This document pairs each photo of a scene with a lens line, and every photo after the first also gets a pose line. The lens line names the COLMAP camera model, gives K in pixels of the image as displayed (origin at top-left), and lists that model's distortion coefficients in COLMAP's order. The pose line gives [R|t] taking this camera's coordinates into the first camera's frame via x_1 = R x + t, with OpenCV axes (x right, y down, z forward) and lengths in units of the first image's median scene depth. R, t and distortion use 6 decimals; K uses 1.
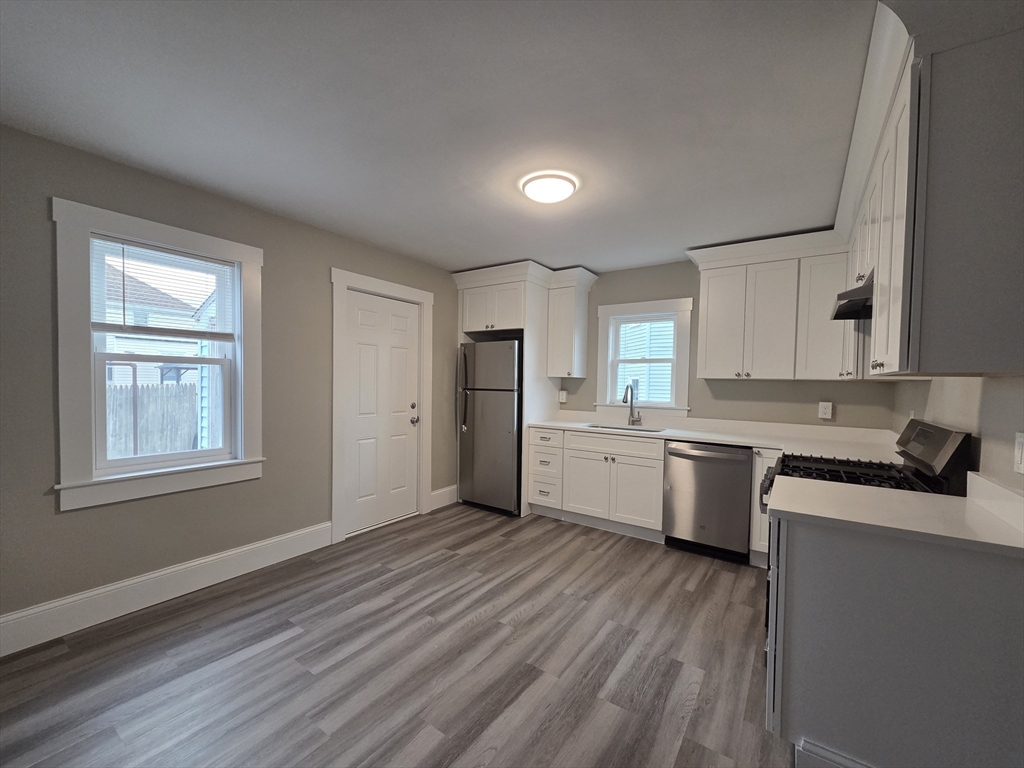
lens RADIAL K [[418.3, 0, 513.7], [0, 418.3, 392.4], [0, 0, 1]] dist [0.002855, 0.000801]
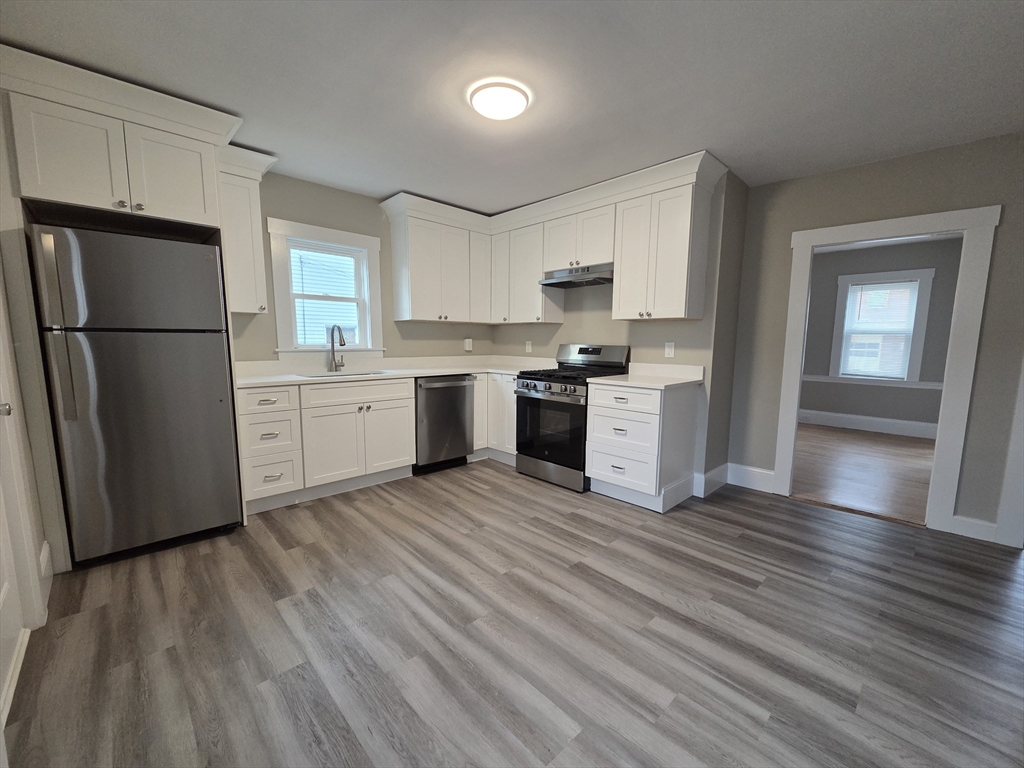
lens RADIAL K [[418.3, 0, 516.8], [0, 418.3, 392.2], [0, 0, 1]] dist [0.002855, 0.000801]
pose [[0.200026, -0.140223, 0.969705, -0.666646], [0.020541, 0.990089, 0.138934, 0.009083], [-0.979575, -0.007872, 0.200923, 0.589854]]
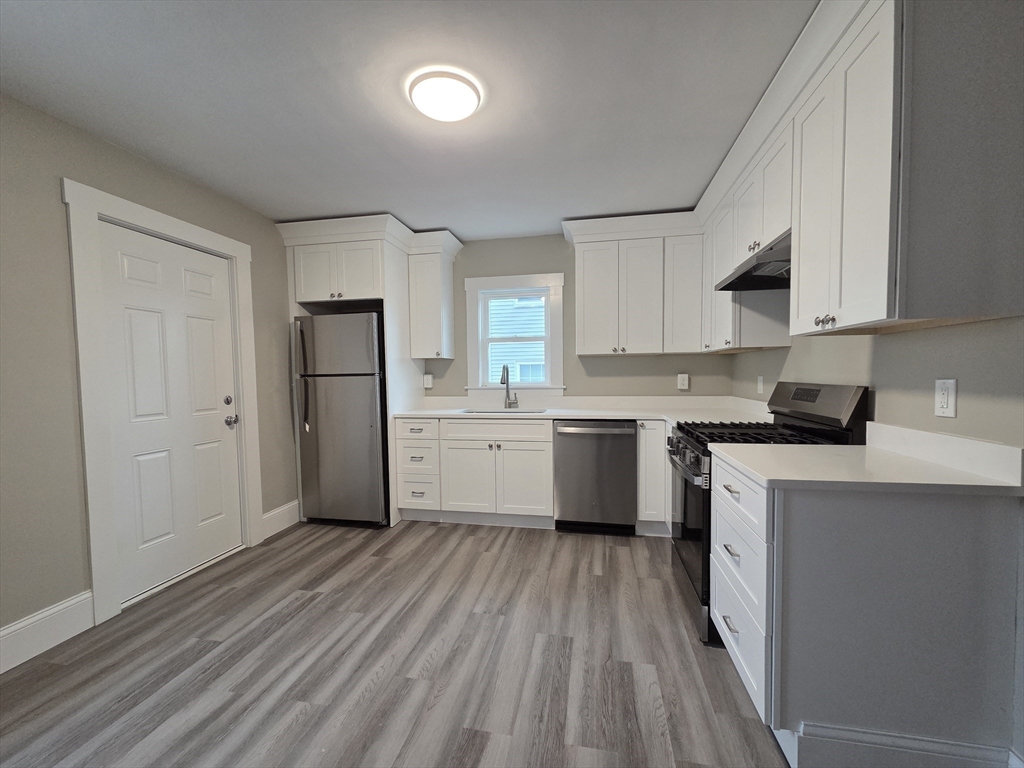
lens RADIAL K [[418.3, 0, 514.3], [0, 418.3, 392.3], [0, 0, 1]] dist [0.002855, 0.000801]
pose [[0.916158, -0.048821, 0.397833, -0.098860], [0.040626, 0.998753, 0.029007, 0.022427], [-0.398753, -0.010413, 0.916999, 0.188035]]
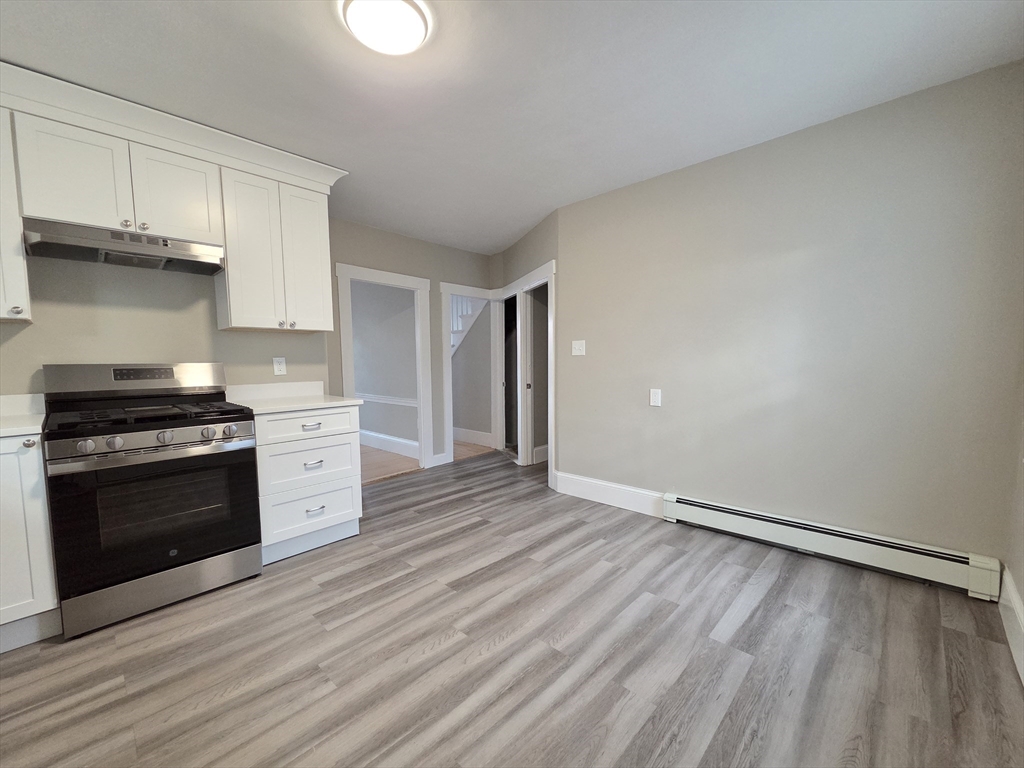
lens RADIAL K [[418.3, 0, 512.2], [0, 418.3, 393.3], [0, 0, 1]] dist [0.002855, 0.000801]
pose [[-0.986744, -0.022022, 0.160784, -0.175101], [-0.003585, 0.993467, 0.114067, 0.010702], [-0.162245, 0.111979, -0.980376, 1.275953]]
